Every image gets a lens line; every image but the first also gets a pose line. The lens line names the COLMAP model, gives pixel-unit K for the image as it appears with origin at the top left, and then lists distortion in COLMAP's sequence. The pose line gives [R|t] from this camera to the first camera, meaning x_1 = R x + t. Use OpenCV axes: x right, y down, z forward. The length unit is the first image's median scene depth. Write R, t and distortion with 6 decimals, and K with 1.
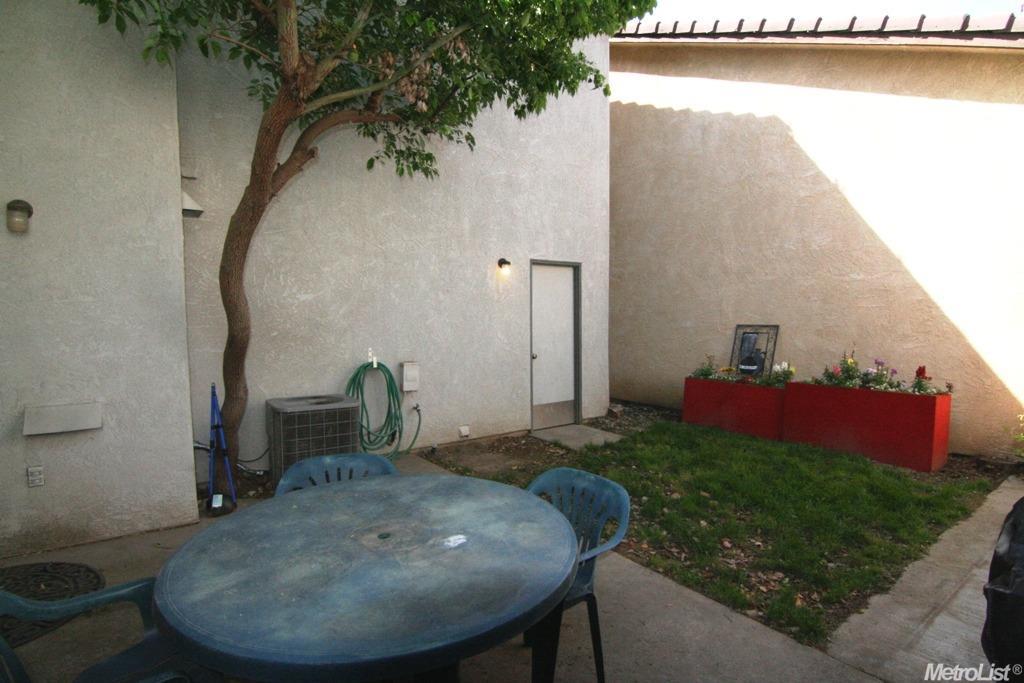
lens RADIAL K [[527.1, 0, 507.9], [0, 527.1, 346.5], [0, 0, 1]] dist [-0.013408, -0.005397]
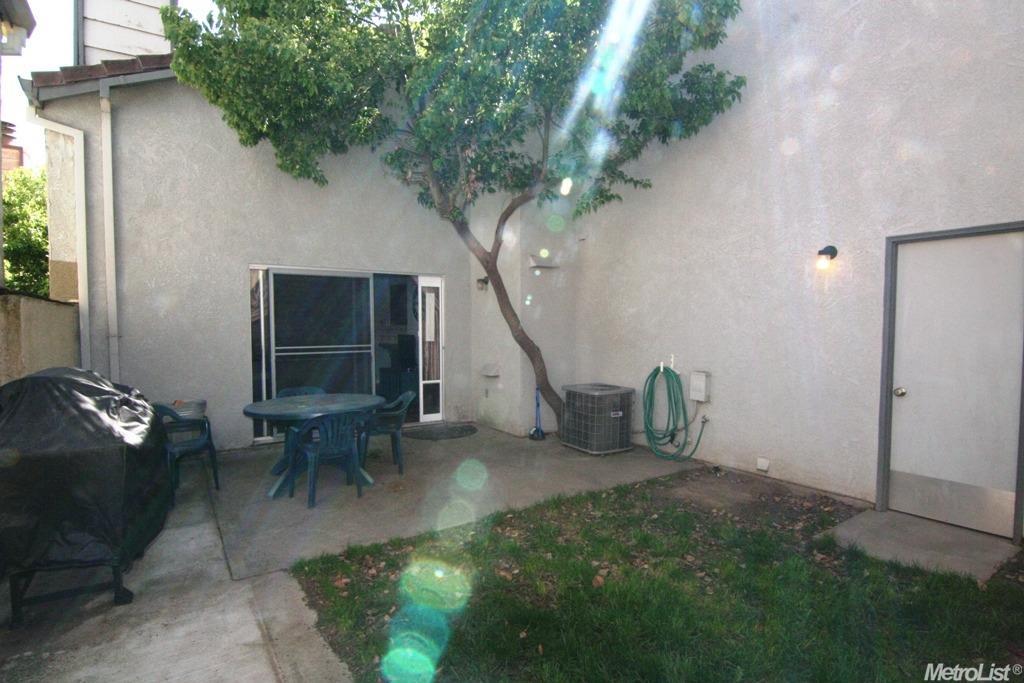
lens RADIAL K [[527.1, 0, 512.7], [0, 527.1, 338.5], [0, 0, 1]] dist [-0.013408, -0.005397]
pose [[-0.045035, 0.034696, -0.998383, 0.743913], [-0.053088, 0.997901, 0.037073, -0.046494], [0.997574, 0.054672, -0.043098, 0.620063]]
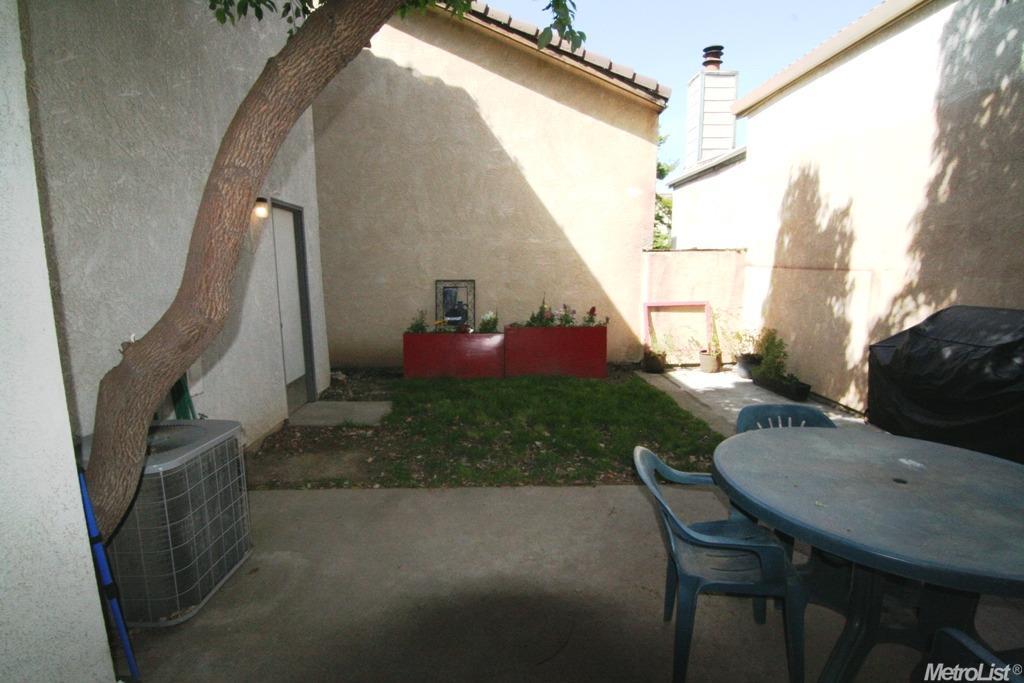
lens RADIAL K [[527.1, 0, 510.5], [0, 527.1, 349.8], [0, 0, 1]] dist [-0.013408, -0.005397]
pose [[0.555184, -0.125844, 0.822152, -0.436805], [0.049671, 0.991739, 0.118261, -0.022610], [-0.830243, -0.024819, 0.556849, 0.305605]]
